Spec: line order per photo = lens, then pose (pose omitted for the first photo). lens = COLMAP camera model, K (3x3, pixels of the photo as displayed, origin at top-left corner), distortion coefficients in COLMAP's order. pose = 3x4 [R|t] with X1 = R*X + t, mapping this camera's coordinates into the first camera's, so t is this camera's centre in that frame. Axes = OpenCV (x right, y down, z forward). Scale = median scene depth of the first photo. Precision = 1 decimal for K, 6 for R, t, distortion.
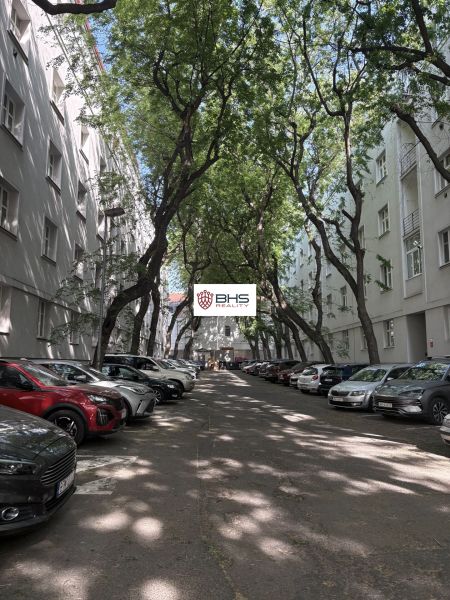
lens RADIAL K [[455.9, 0, 225.0], [0, 455.9, 300.0], [0, 0, 1]] dist [0.022741, -0.002700]
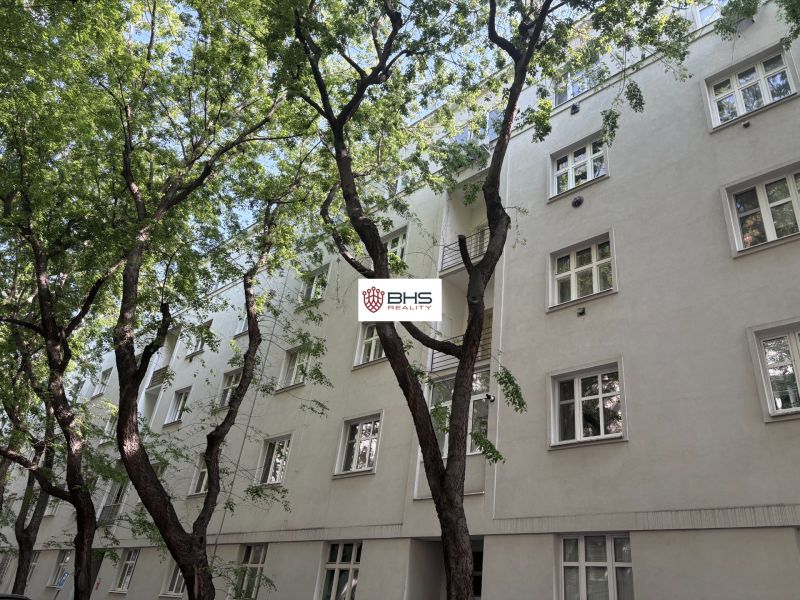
lens RADIAL K [[607.9, 0, 400.0], [0, 607.9, 300.0], [0, 0, 1]] dist [0.022741, -0.002700]
pose [[0.720254, 0.425515, 0.547878, -0.036844], [-0.208469, 0.886040, -0.414093, 0.067683], [-0.661645, 0.184037, 0.726881, 0.468352]]
